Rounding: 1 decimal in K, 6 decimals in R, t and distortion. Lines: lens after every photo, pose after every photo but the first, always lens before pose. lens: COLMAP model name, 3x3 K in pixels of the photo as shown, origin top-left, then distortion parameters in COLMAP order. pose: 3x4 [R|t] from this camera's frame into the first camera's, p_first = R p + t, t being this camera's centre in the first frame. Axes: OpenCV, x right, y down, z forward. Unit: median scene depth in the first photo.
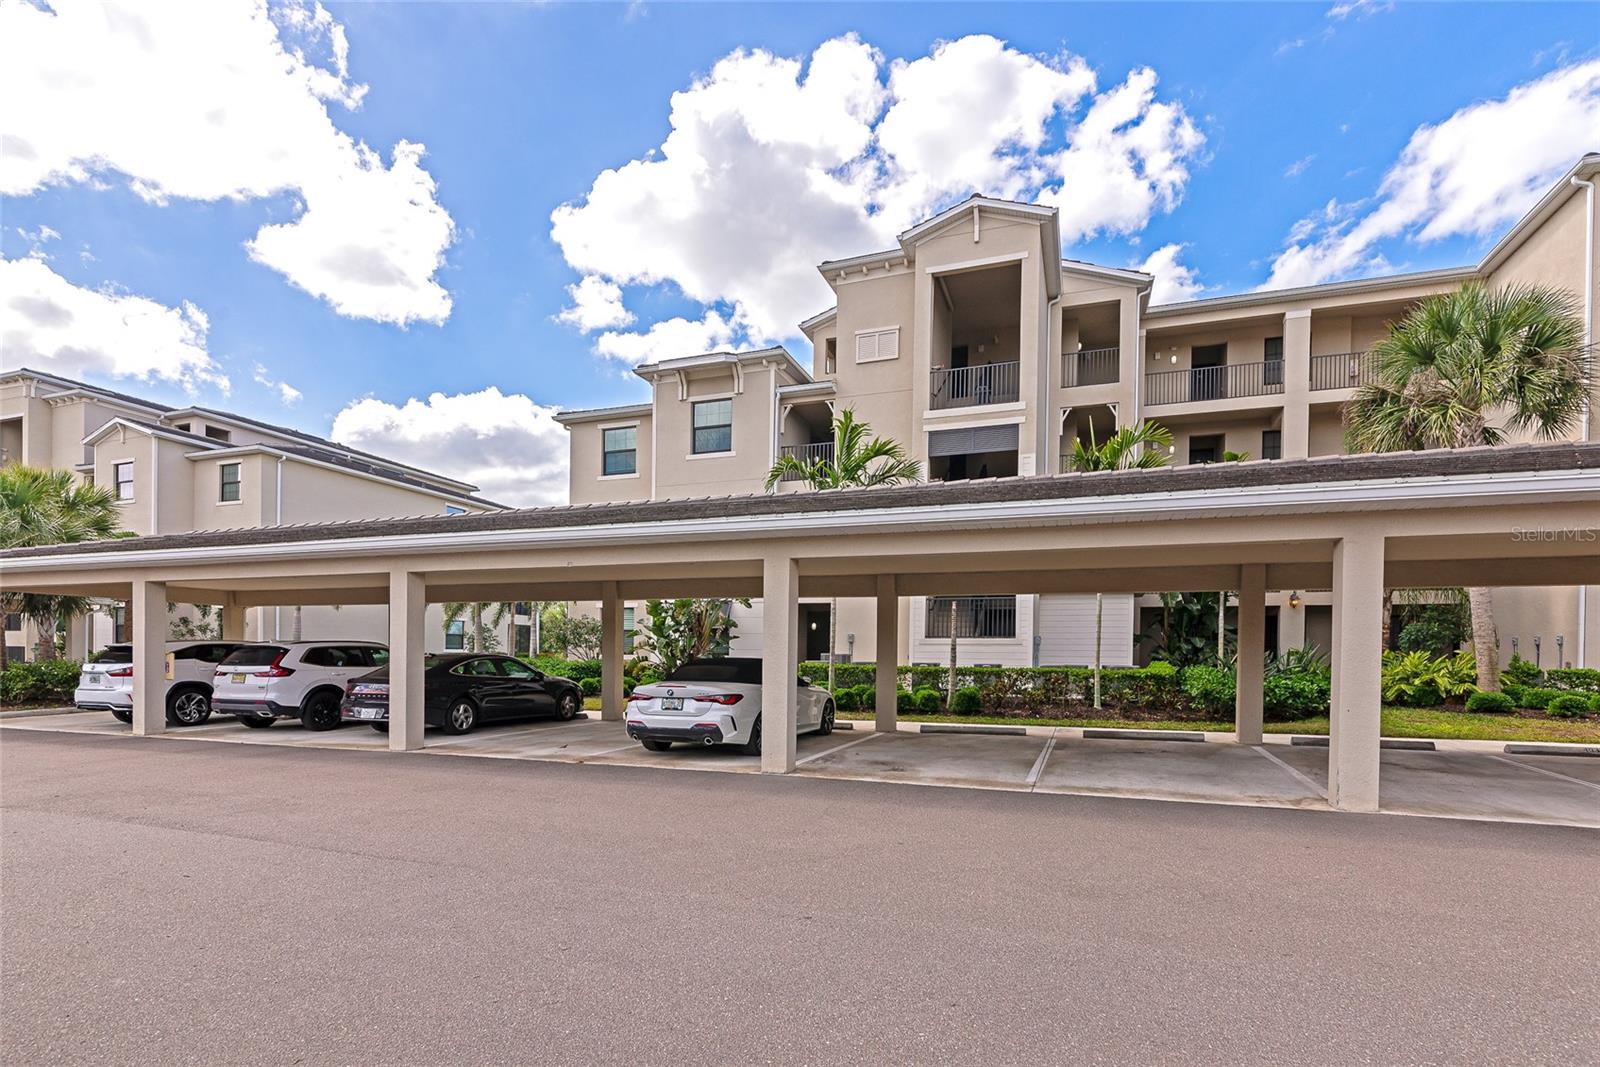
lens RADIAL K [[742.1, 0, 817.2], [0, 742.1, 659.8], [0, 0, 1]] dist [-0.001107, -0.001098]
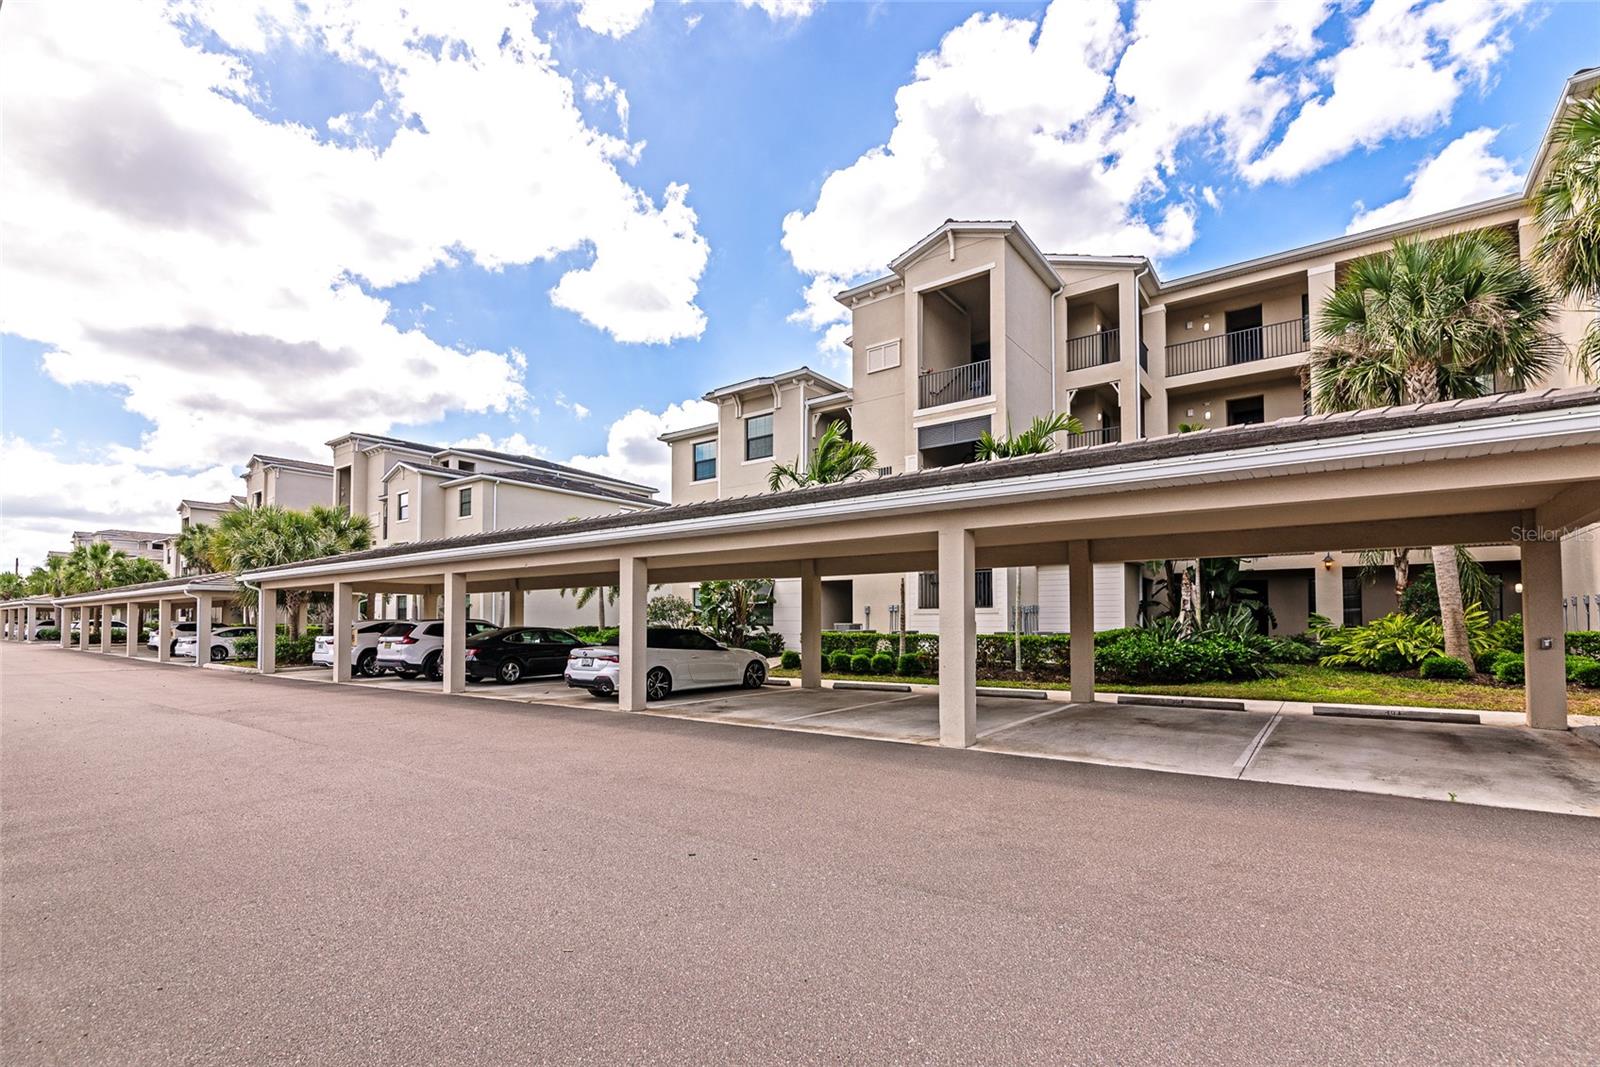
lens RADIAL K [[711.8, 0, 805.1], [0, 711.8, 605.6], [0, 0, 1]] dist [-0.003836, -0.000668]
pose [[0.954579, -0.019008, -0.297350, 0.275168], [0.009386, 0.999386, -0.033754, 0.000606], [0.297809, 0.029430, 0.954172, -0.080188]]
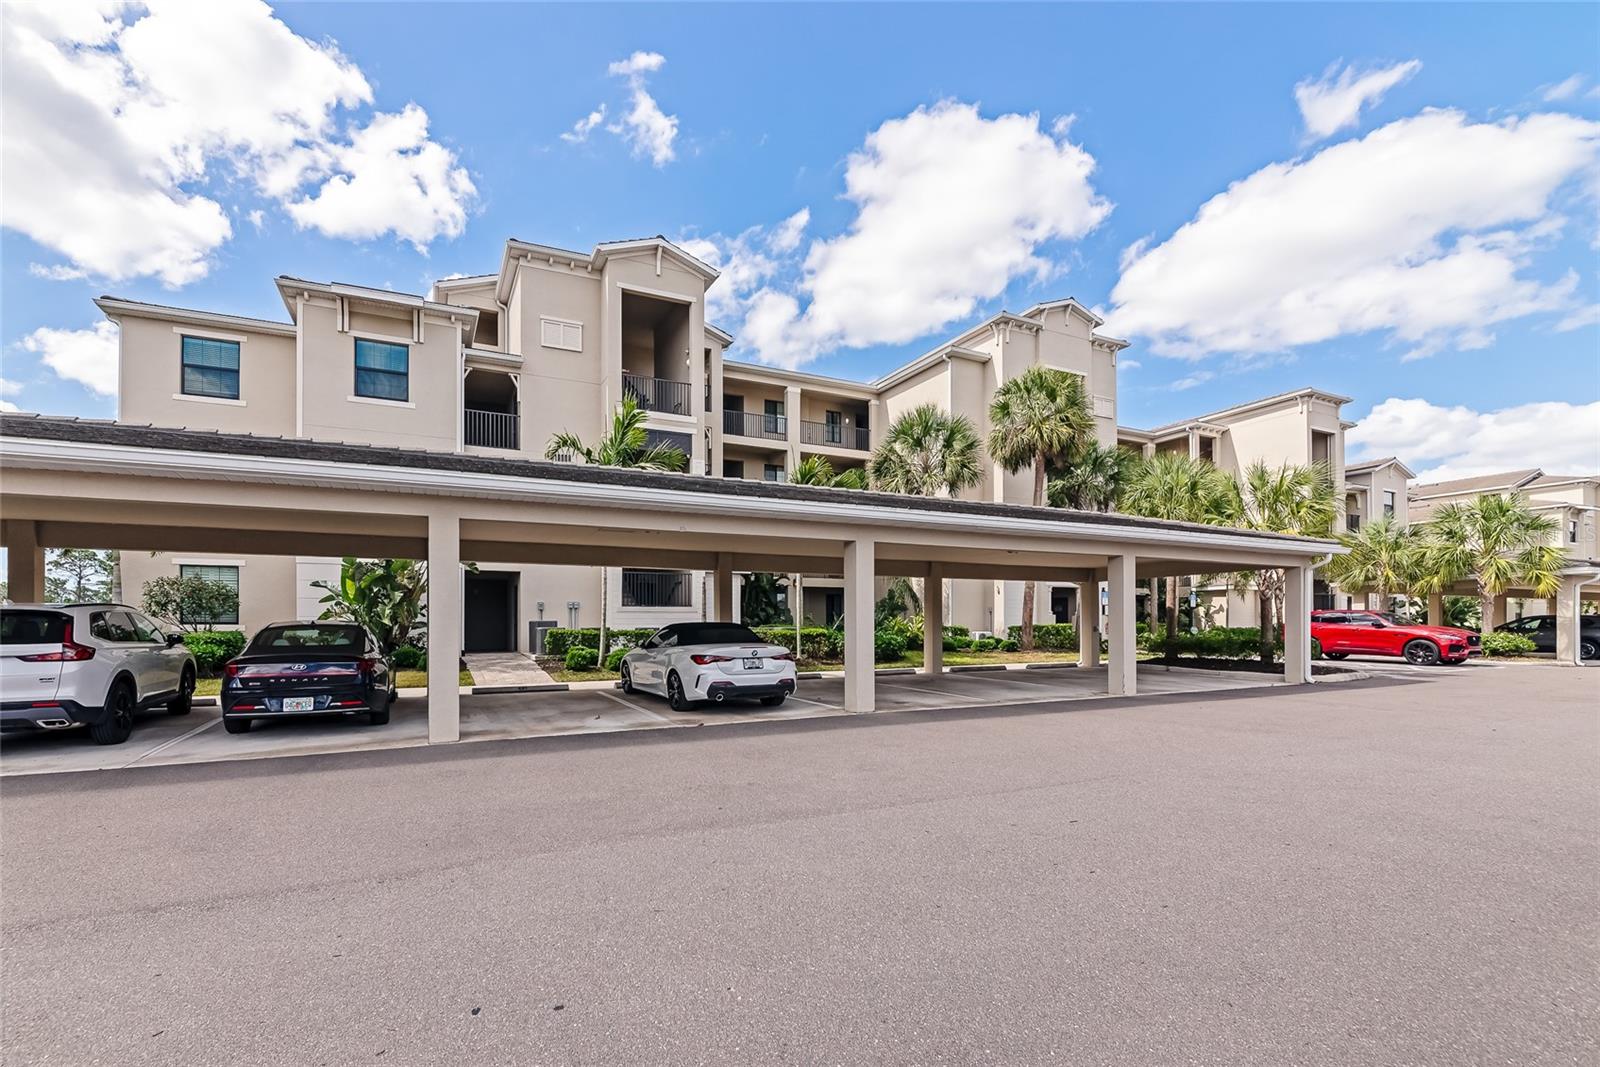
lens RADIAL K [[662.1, 0, 680.9], [0, 662.1, 623.9], [0, 0, 1]] dist [0.018912, -0.000034]
pose [[0.755751, -0.011986, 0.654750, -0.415037], [0.009380, 0.999928, 0.007479, -0.004251], [-0.654792, 0.000490, 0.755809, 0.139669]]
